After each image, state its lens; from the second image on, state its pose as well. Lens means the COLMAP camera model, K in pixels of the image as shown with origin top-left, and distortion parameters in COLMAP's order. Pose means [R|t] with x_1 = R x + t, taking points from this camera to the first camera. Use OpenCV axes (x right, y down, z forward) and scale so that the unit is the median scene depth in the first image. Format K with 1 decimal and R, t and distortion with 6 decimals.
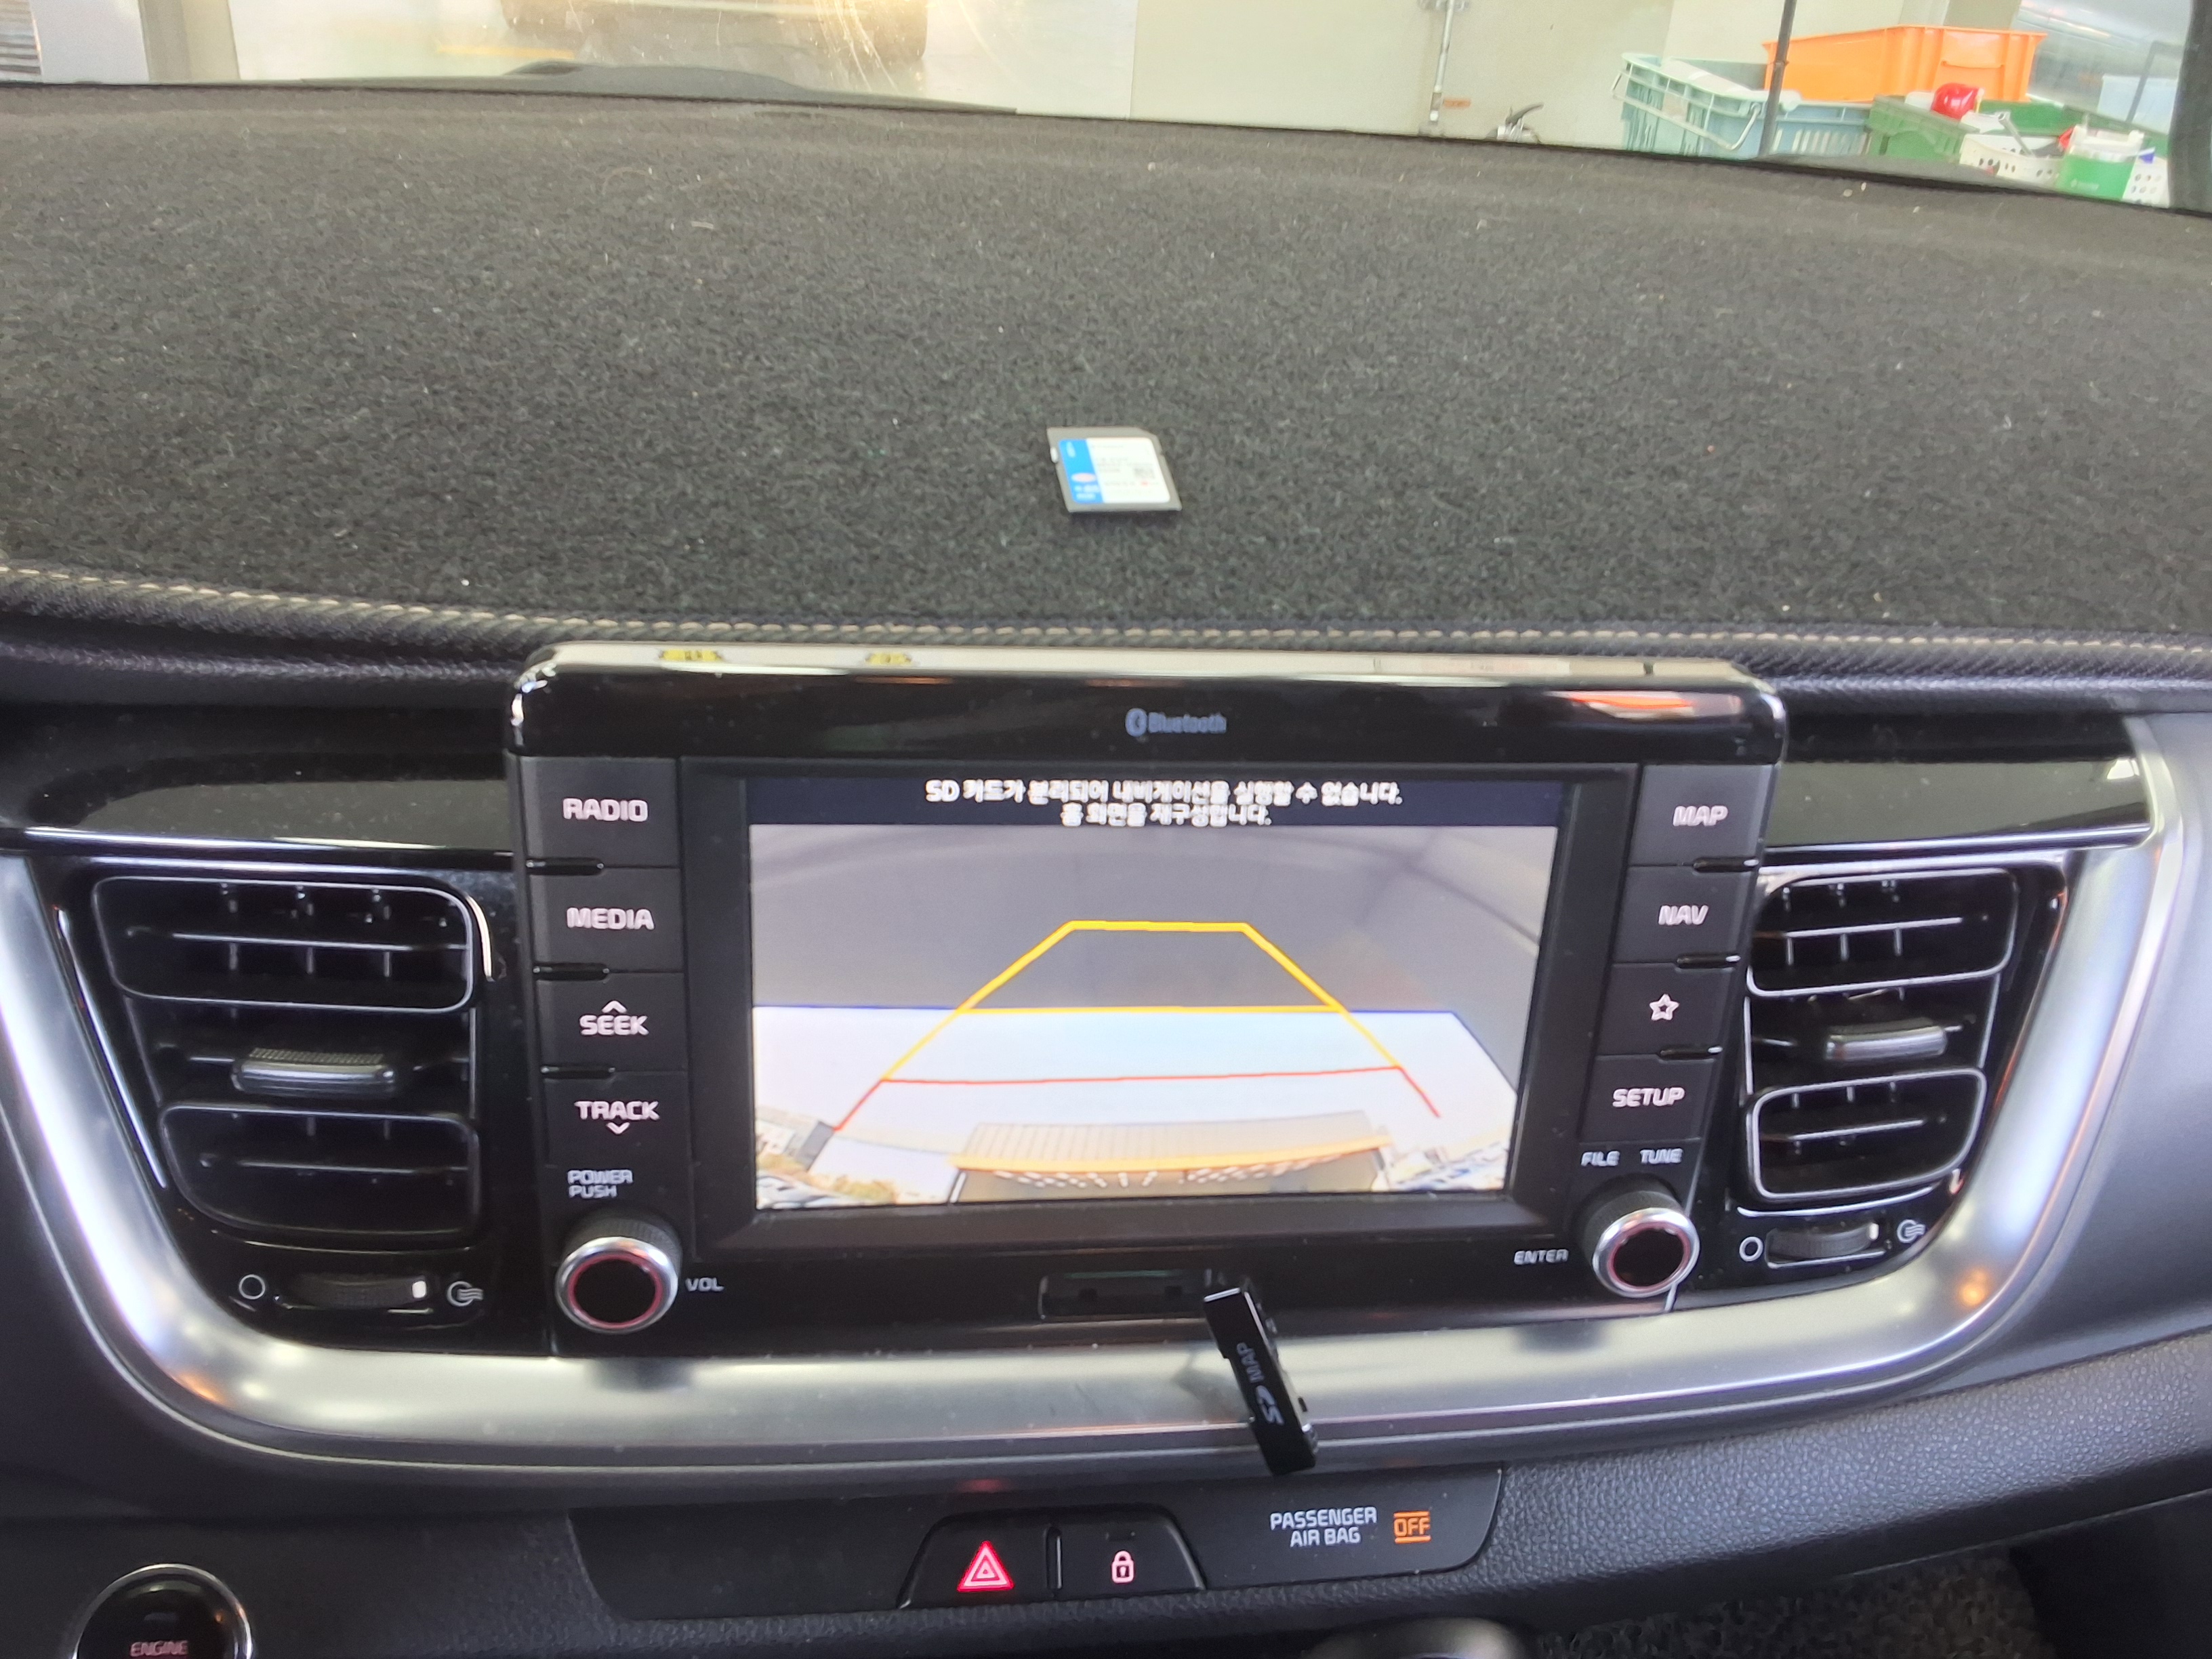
lens RADIAL K [[1726.8, 0, 1106.0], [0, 1726.8, 829.5], [0, 0, 1]] dist [0.062518, 0.000038]
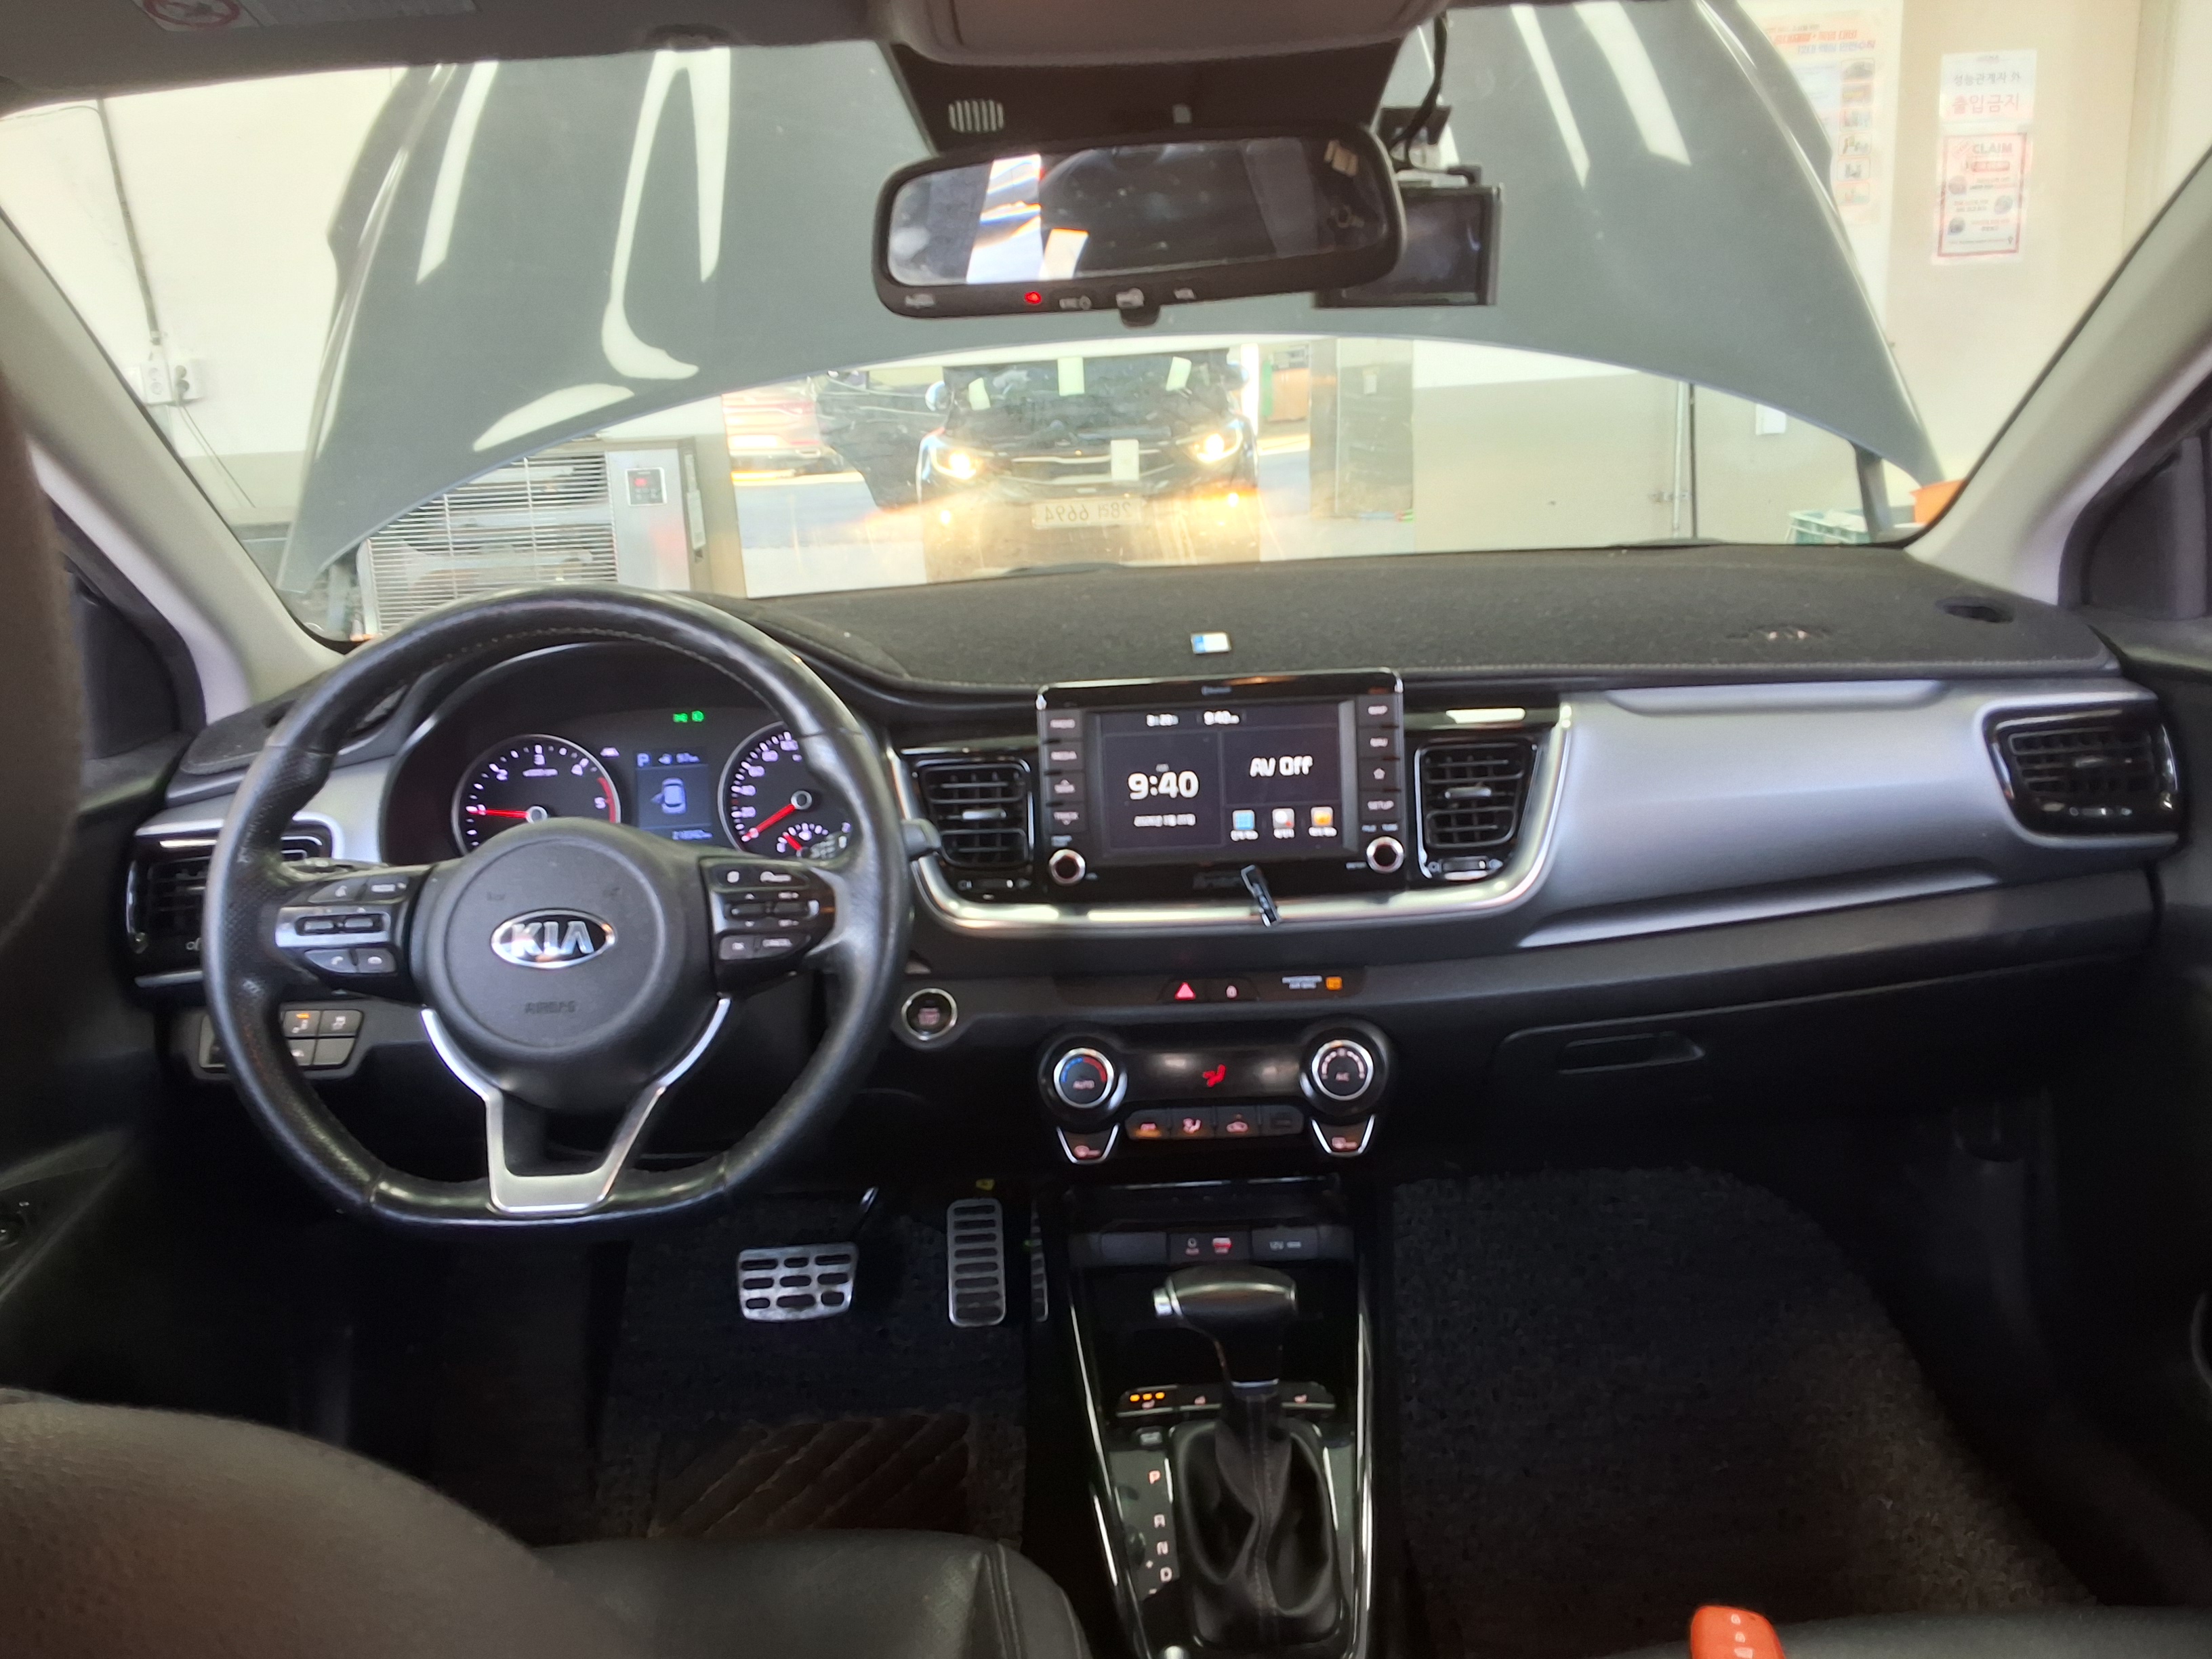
lens RADIAL K [[1726.8, 0, 1106.0], [0, 1726.8, 829.5], [0, 0, 1]] dist [0.062518, 0.000038]
pose [[0.976272, -0.079802, -0.201308, 0.441687], [0.021228, 0.960412, -0.277775, 1.032239], [0.215505, 0.266911, 0.939317, -2.000399]]
